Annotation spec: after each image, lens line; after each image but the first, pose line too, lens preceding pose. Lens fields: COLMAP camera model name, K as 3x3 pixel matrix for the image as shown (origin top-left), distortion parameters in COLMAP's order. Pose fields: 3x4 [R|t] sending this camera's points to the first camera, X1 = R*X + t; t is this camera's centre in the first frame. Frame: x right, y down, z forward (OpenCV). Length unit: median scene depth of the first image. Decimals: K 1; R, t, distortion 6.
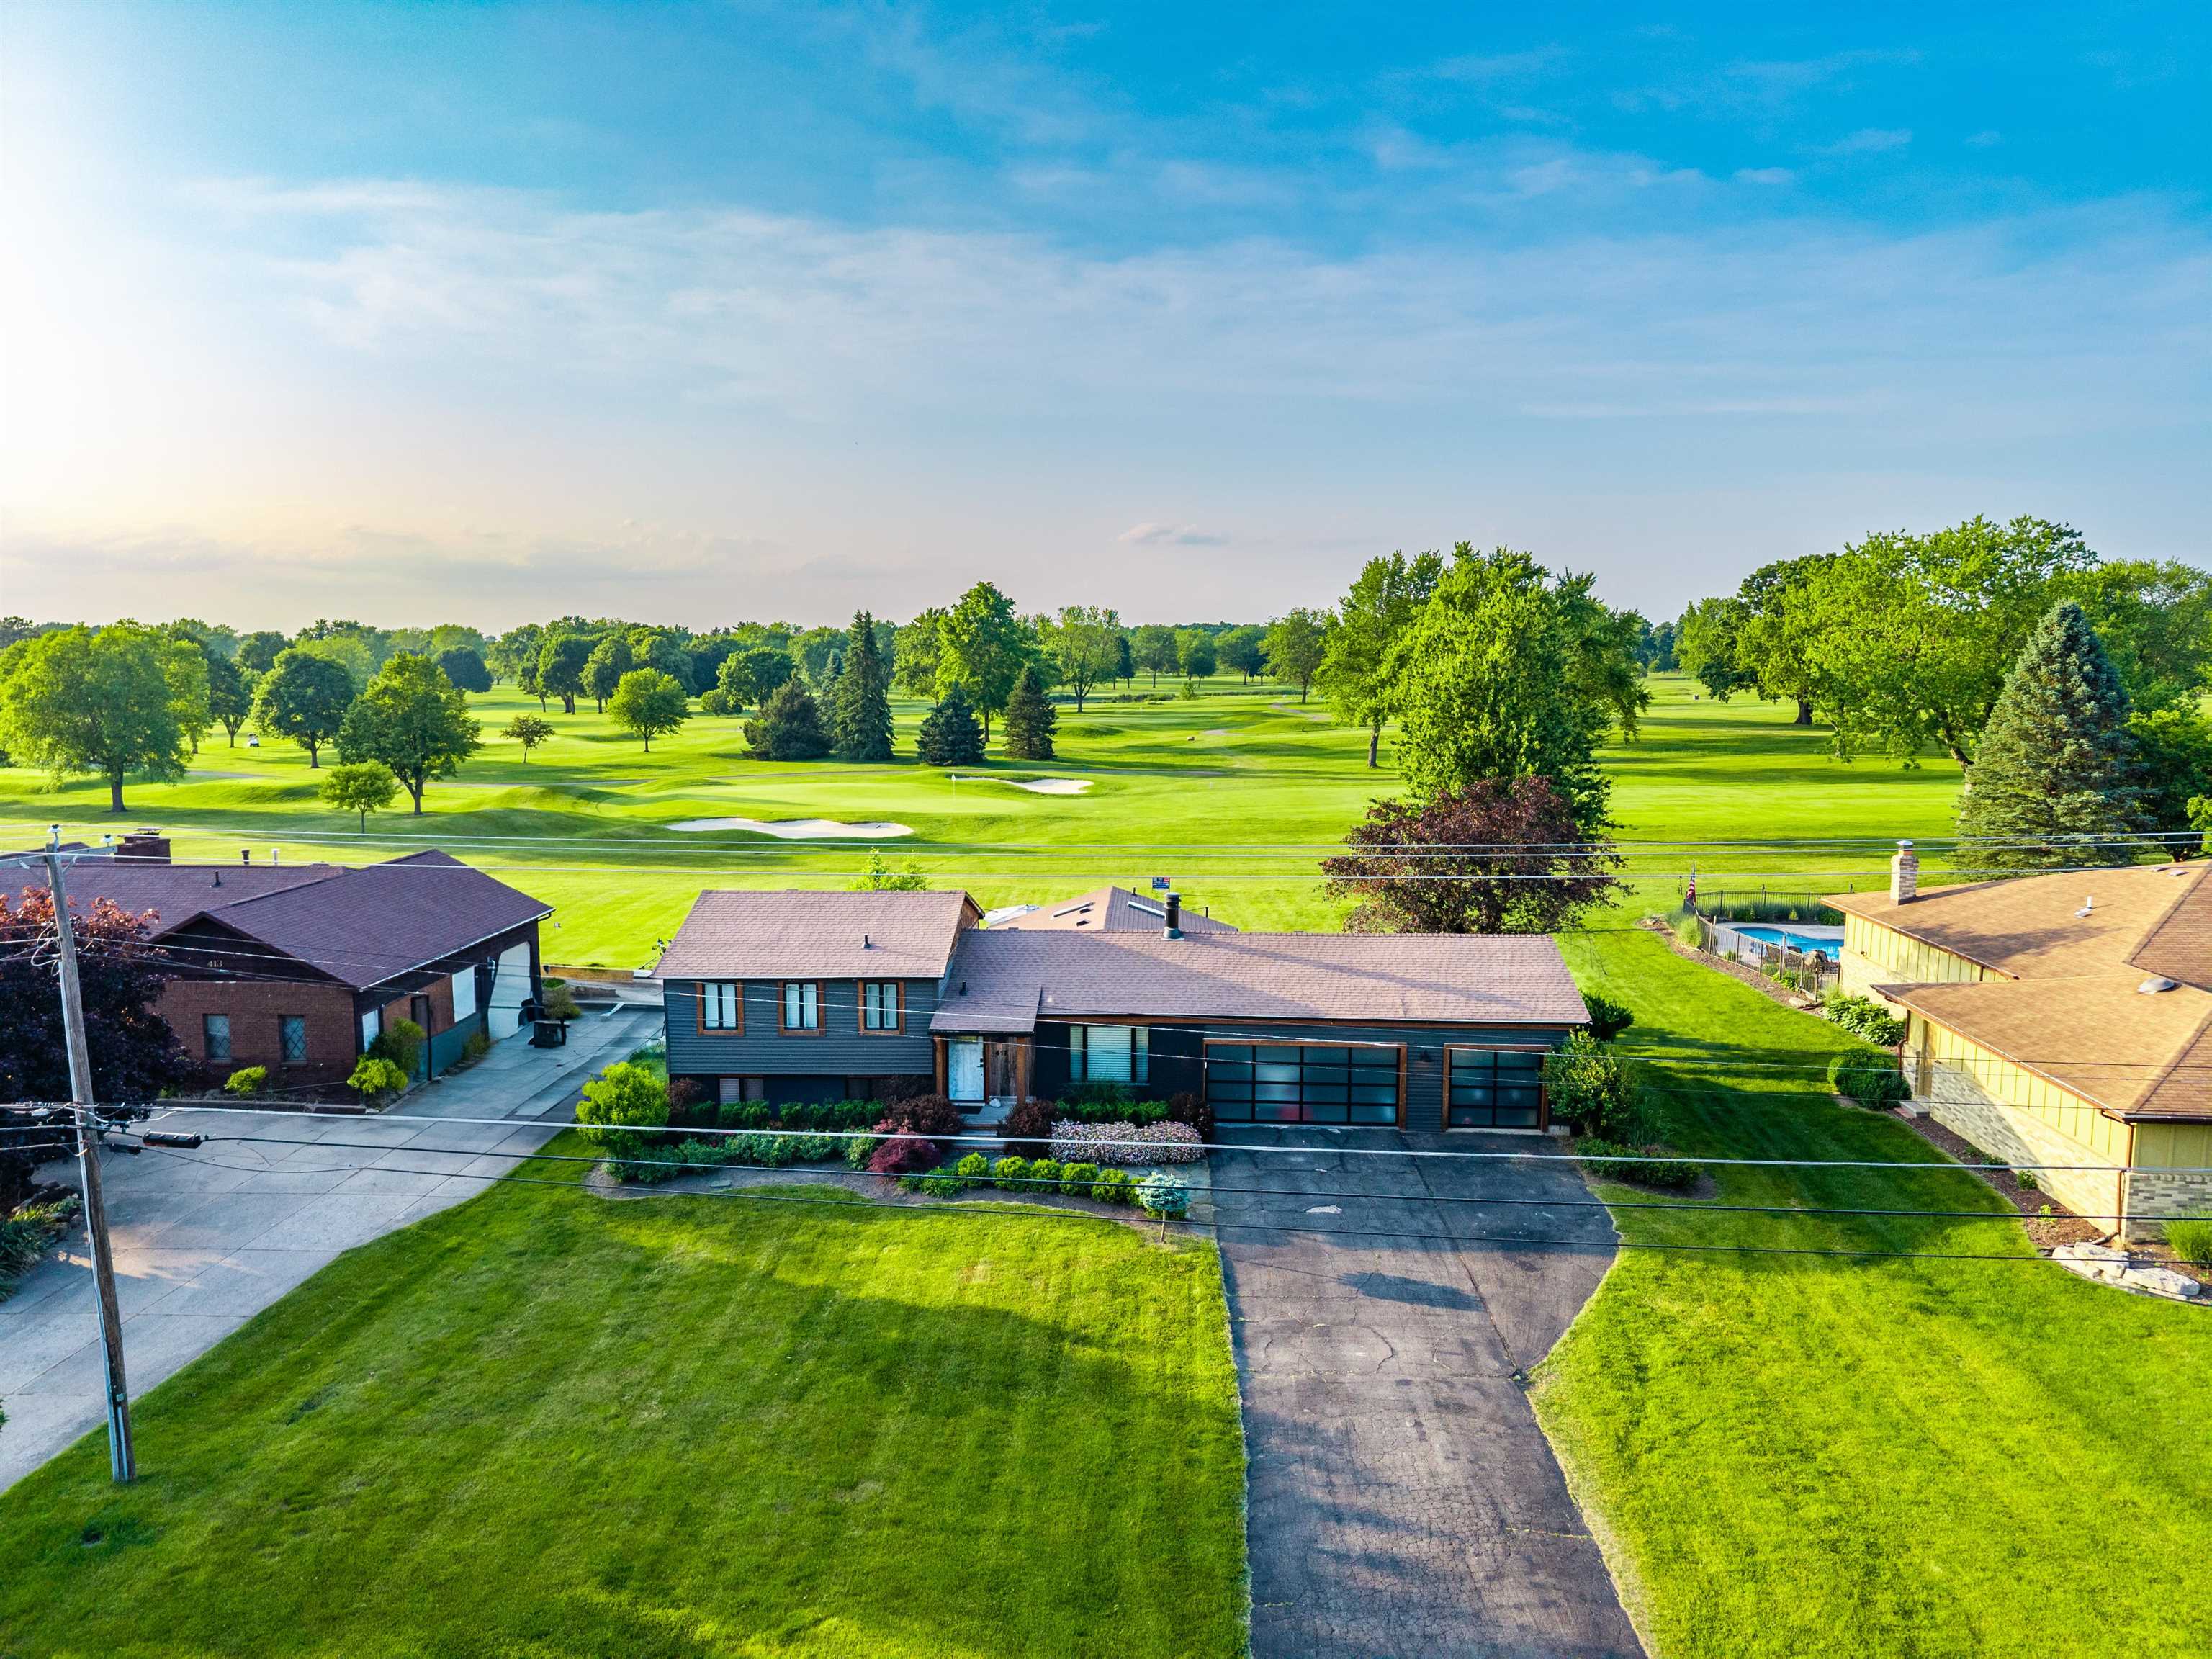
lens RADIAL K [[1509.1, 0, 1102.3], [0, 1509.1, 821.2], [0, 0, 1]] dist [0.016346, -0.016714]
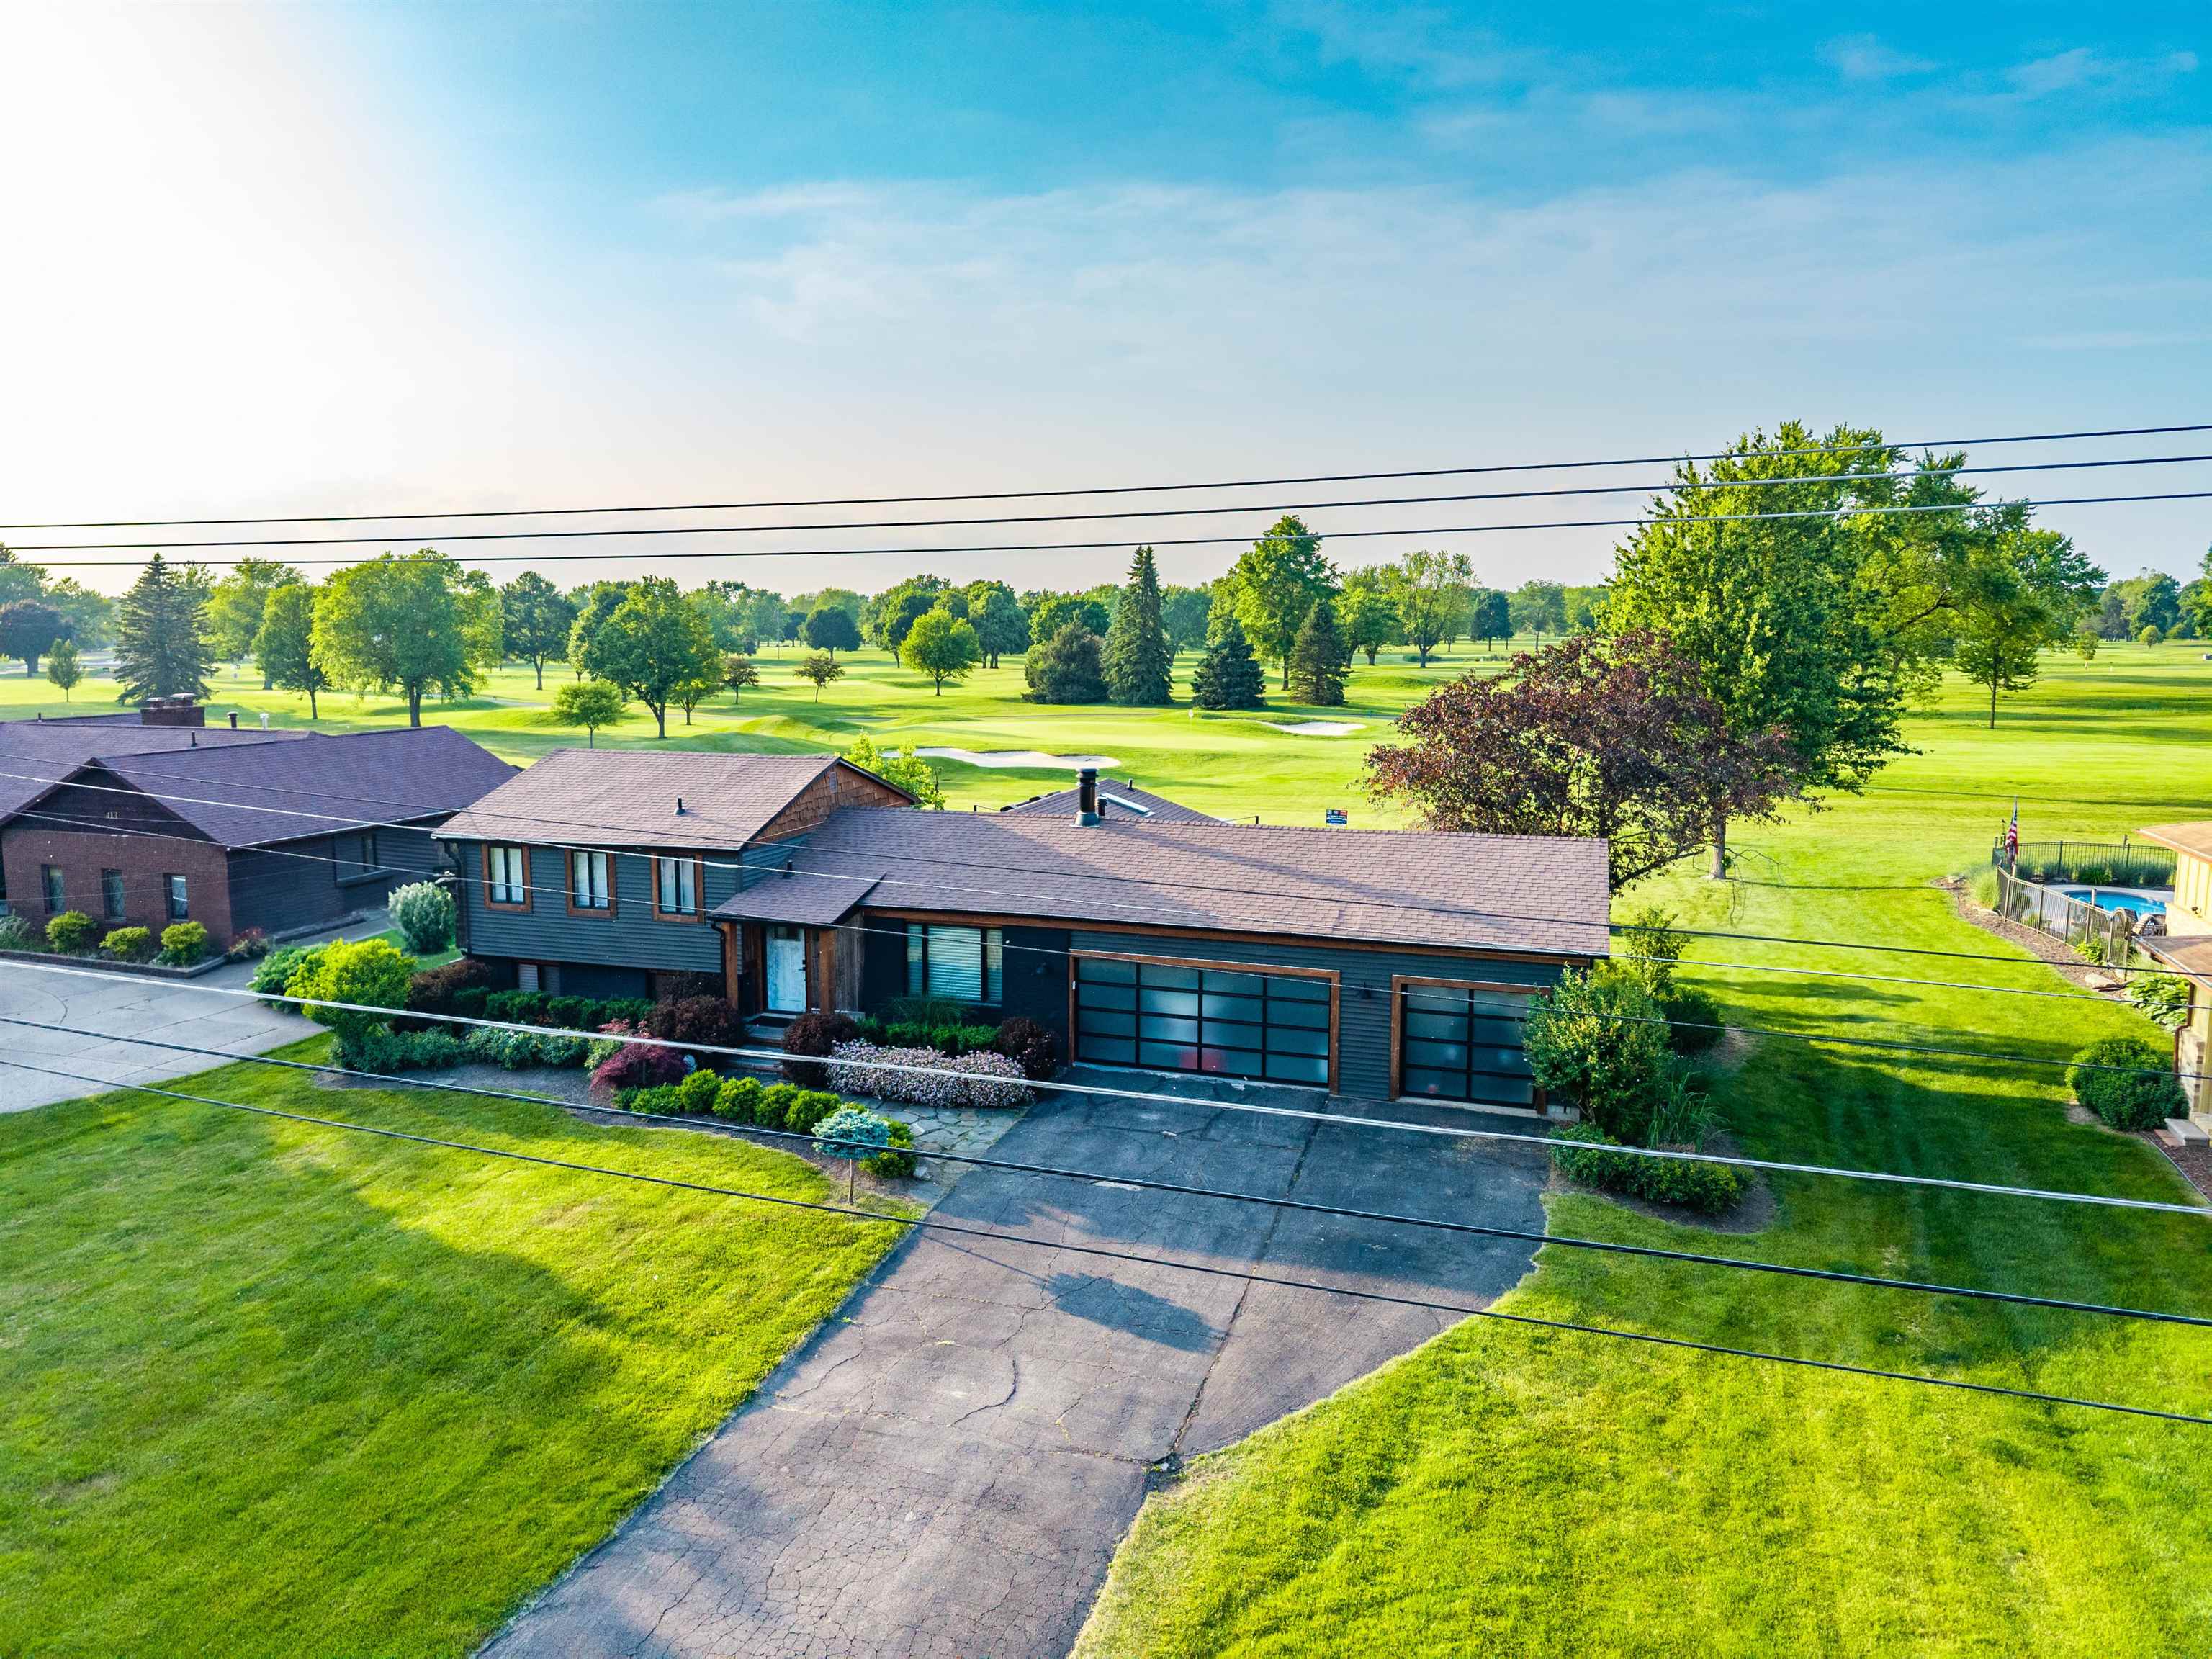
lens RADIAL K [[1509.1, 0, 1131.1], [0, 1509.1, 787.0], [0, 0, 1]] dist [0.016346, -0.016714]
pose [[0.960103, 0.026764, -0.278362, 0.261279], [-0.031646, 0.999414, -0.013059, 0.062728], [0.277850, 0.021347, 0.960387, 0.249067]]
